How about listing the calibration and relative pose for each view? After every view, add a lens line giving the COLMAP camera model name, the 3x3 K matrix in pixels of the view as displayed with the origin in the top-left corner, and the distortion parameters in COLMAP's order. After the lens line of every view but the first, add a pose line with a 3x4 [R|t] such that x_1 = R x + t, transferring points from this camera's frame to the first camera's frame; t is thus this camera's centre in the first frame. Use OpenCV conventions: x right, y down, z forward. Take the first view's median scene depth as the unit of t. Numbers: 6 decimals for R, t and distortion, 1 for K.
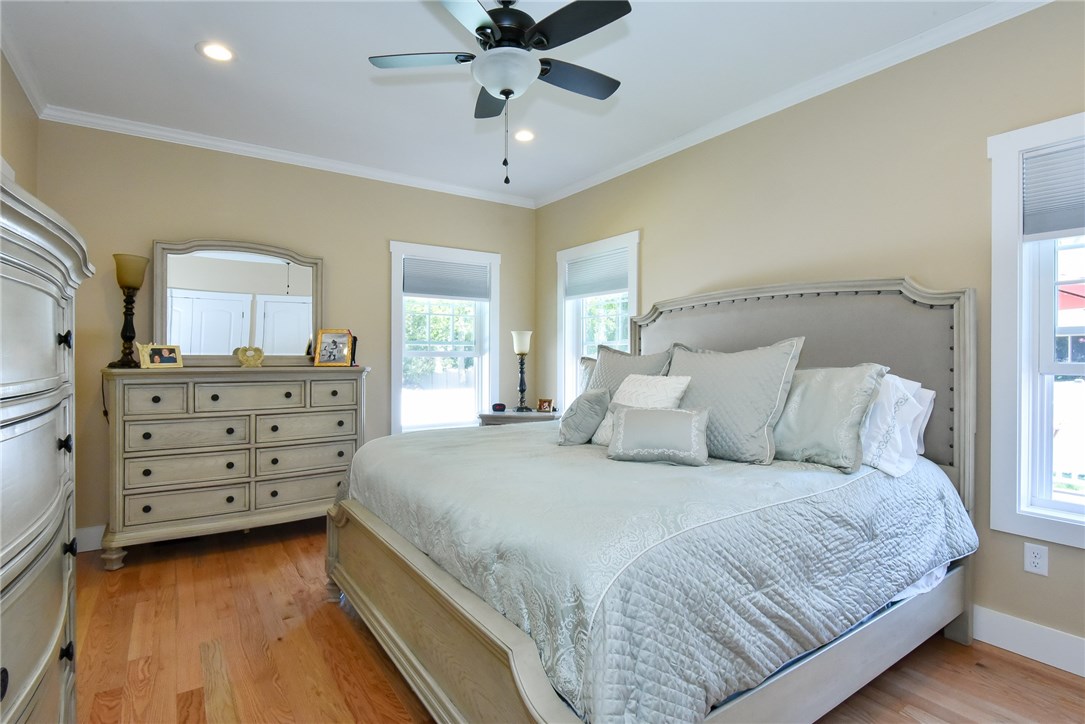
lens RADIAL K [[540.9, 0, 542.5], [0, 540.9, 362.0], [0, 0, 1]] dist [-0.002226, -0.001141]
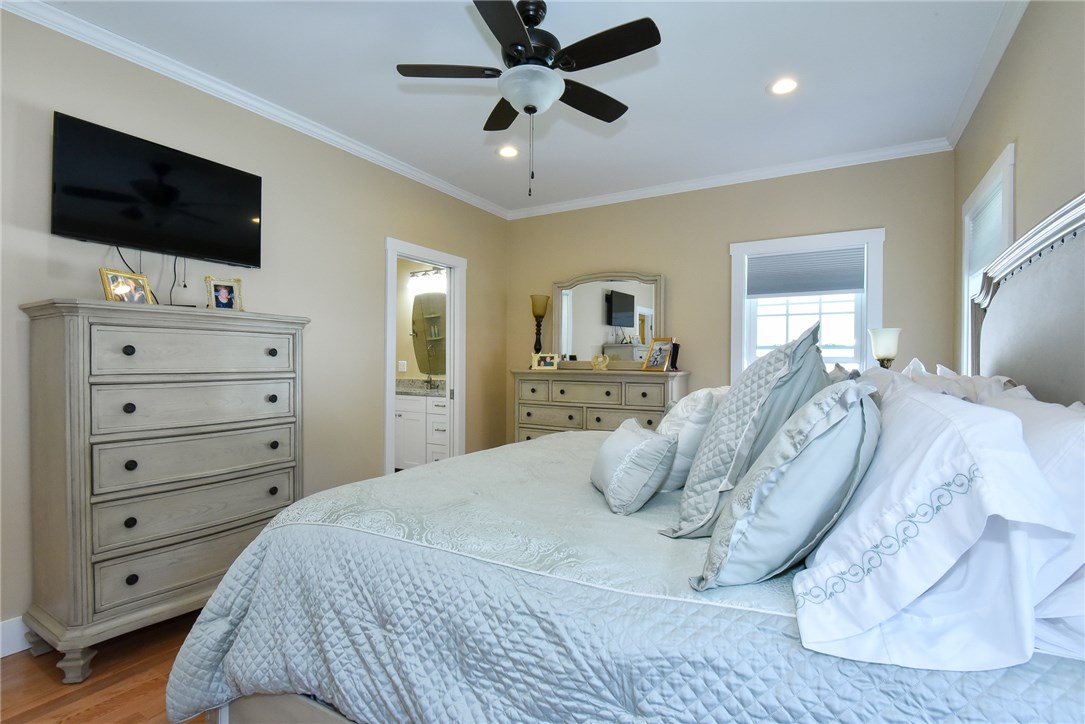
lens RADIAL K [[519.9, 0, 541.1], [0, 519.9, 369.5], [0, 0, 1]] dist [0.000271, -0.000730]
pose [[0.427084, 0.014203, -0.904100, 0.562099], [-0.012605, 0.999873, 0.009753, -0.002985], [0.904124, 0.007231, 0.427209, 0.387973]]
